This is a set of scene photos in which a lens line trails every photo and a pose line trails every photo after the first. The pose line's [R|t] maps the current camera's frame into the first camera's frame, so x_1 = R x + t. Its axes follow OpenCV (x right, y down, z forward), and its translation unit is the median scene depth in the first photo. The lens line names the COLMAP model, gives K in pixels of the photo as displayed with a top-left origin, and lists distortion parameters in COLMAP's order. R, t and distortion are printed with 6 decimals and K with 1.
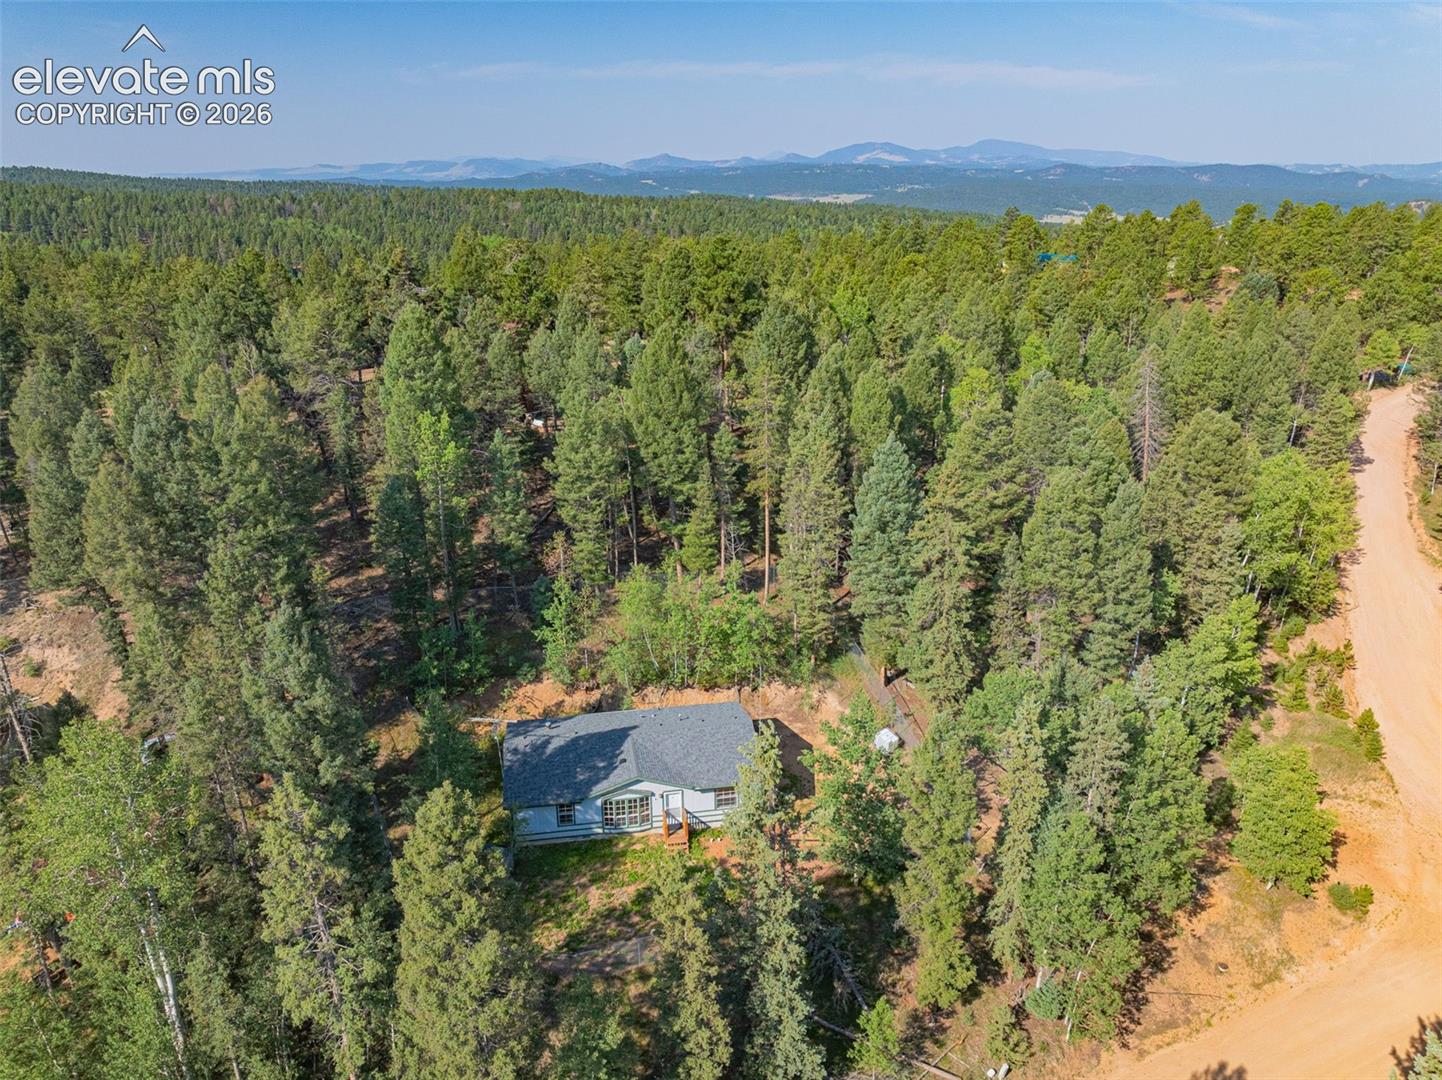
lens RADIAL K [[1011.9, 0, 721.0], [0, 1011.9, 540.0], [0, 0, 1]] dist [-0.038043, 0.030674]
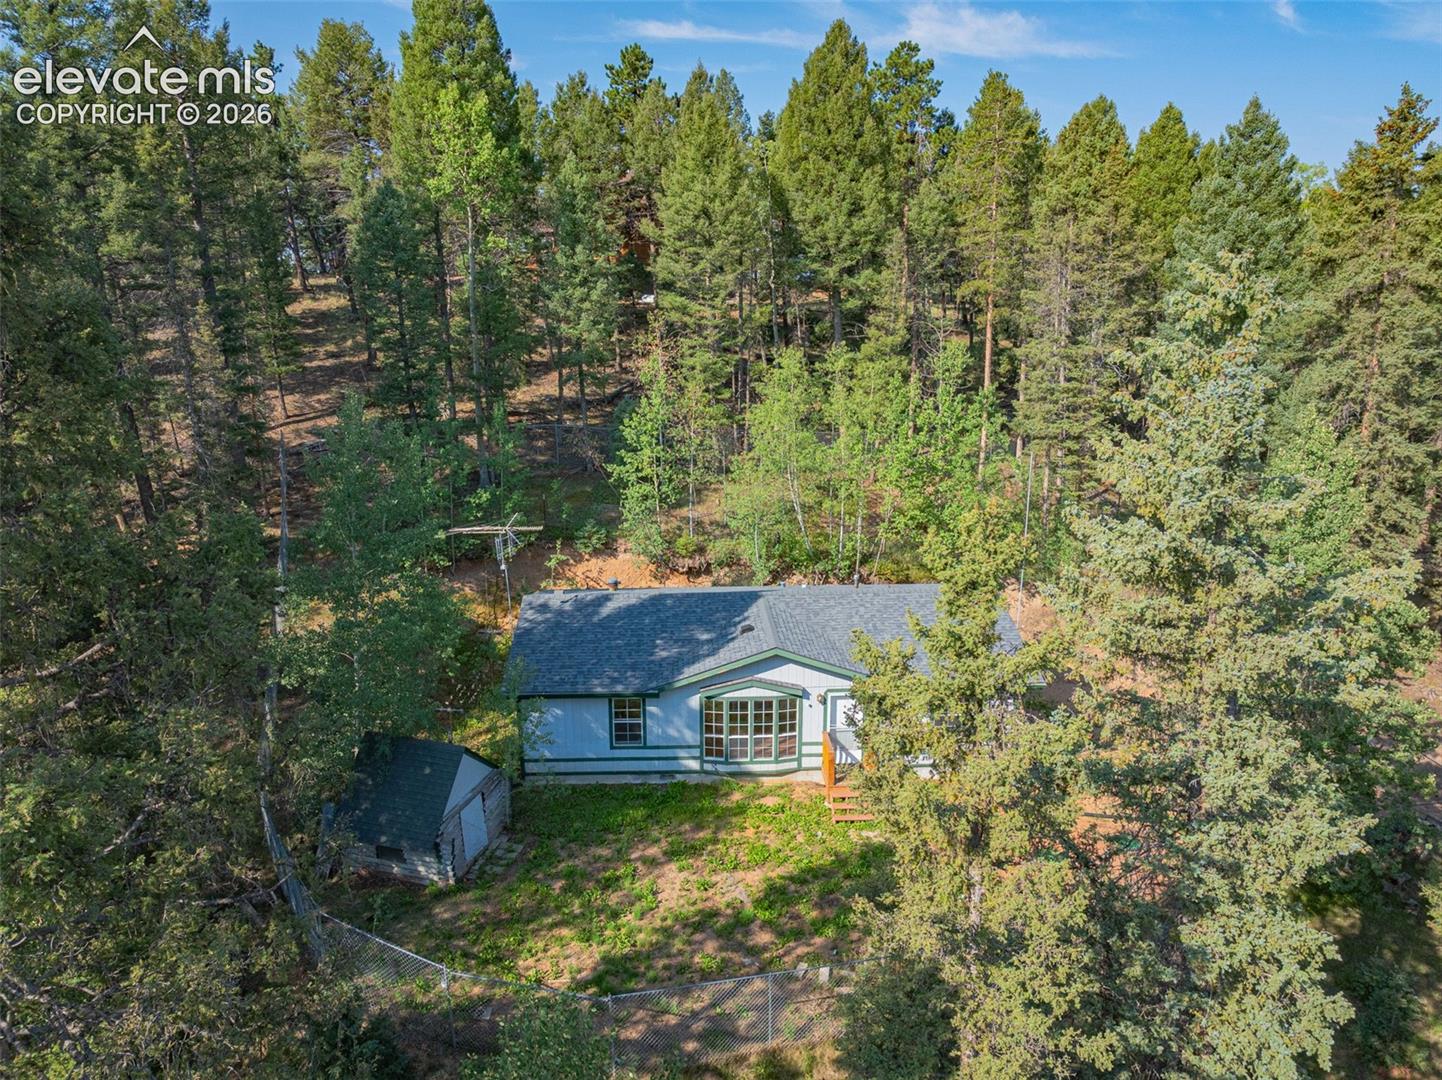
lens RADIAL K [[1011.9, 0, 721.0], [0, 1011.9, 540.0], [0, 0, 1]] dist [-0.038043, 0.030674]
pose [[0.991514, 0.034087, -0.125452, -0.049371], [-0.046800, 0.993903, -0.099830, 0.229100], [0.121284, 0.104854, 0.987064, 0.505667]]
